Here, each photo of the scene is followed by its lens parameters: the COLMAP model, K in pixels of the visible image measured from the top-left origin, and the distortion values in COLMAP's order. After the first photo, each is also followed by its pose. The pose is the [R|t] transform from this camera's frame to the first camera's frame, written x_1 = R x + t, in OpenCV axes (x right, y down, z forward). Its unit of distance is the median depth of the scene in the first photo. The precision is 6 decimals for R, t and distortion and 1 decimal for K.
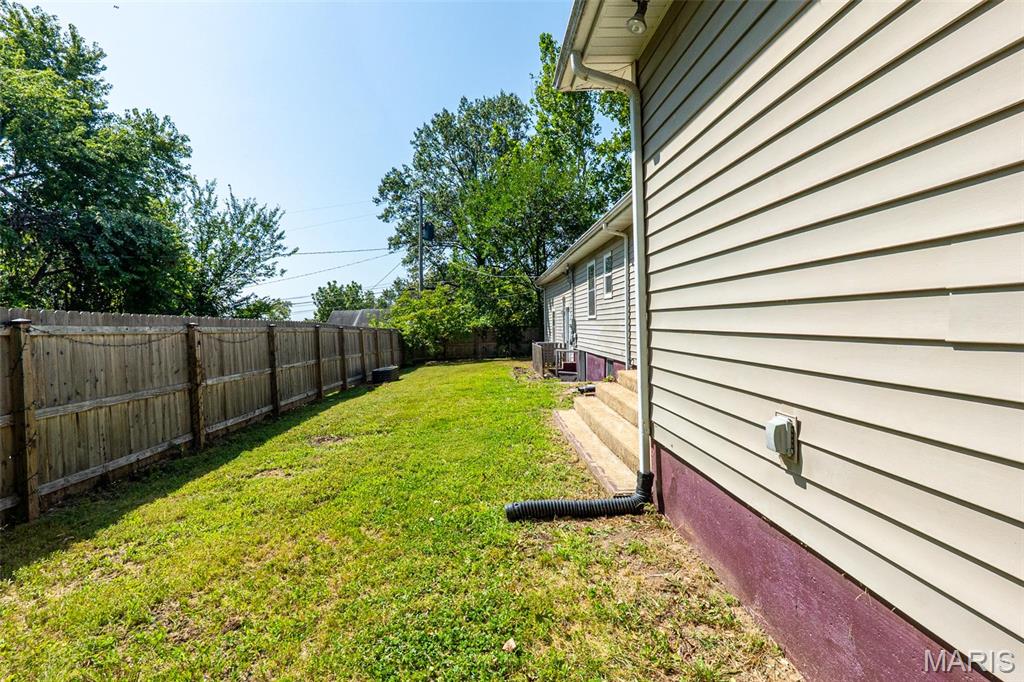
lens RADIAL K [[473.7, 0, 512.0], [0, 473.7, 341.0], [0, 0, 1]] dist [-0.001810, 0.000160]
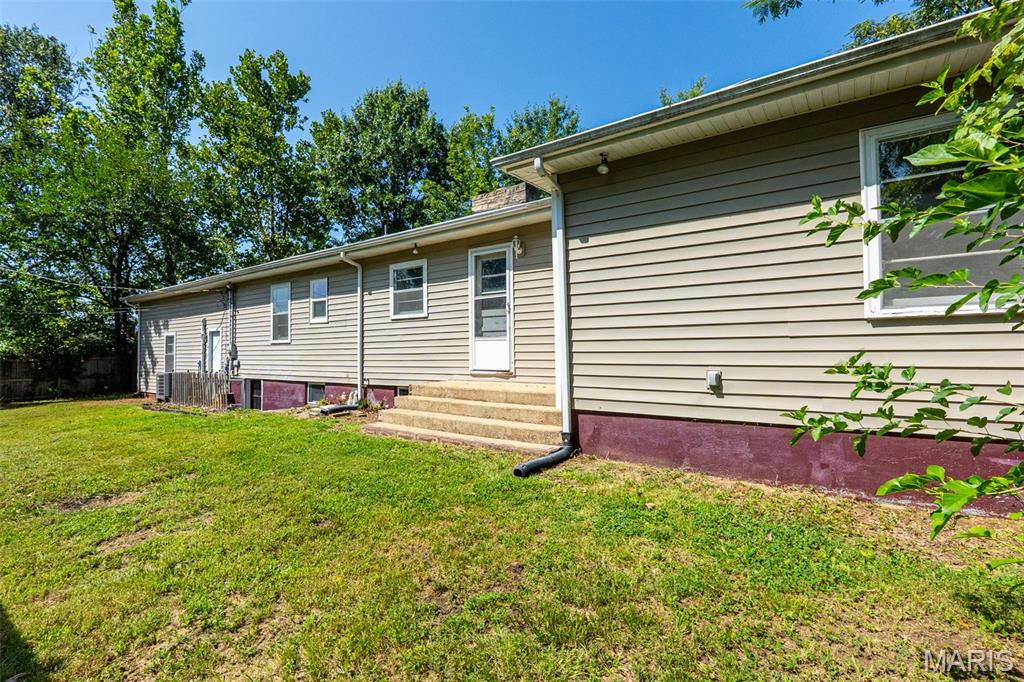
lens RADIAL K [[473.7, 0, 512.0], [0, 473.7, 341.0], [0, 0, 1]] dist [-0.001810, 0.000160]
pose [[0.617109, 0.028311, 0.786368, -0.286235], [0.028327, 0.997906, -0.058157, 0.016806], [-0.786367, 0.058164, 0.615015, 0.042745]]
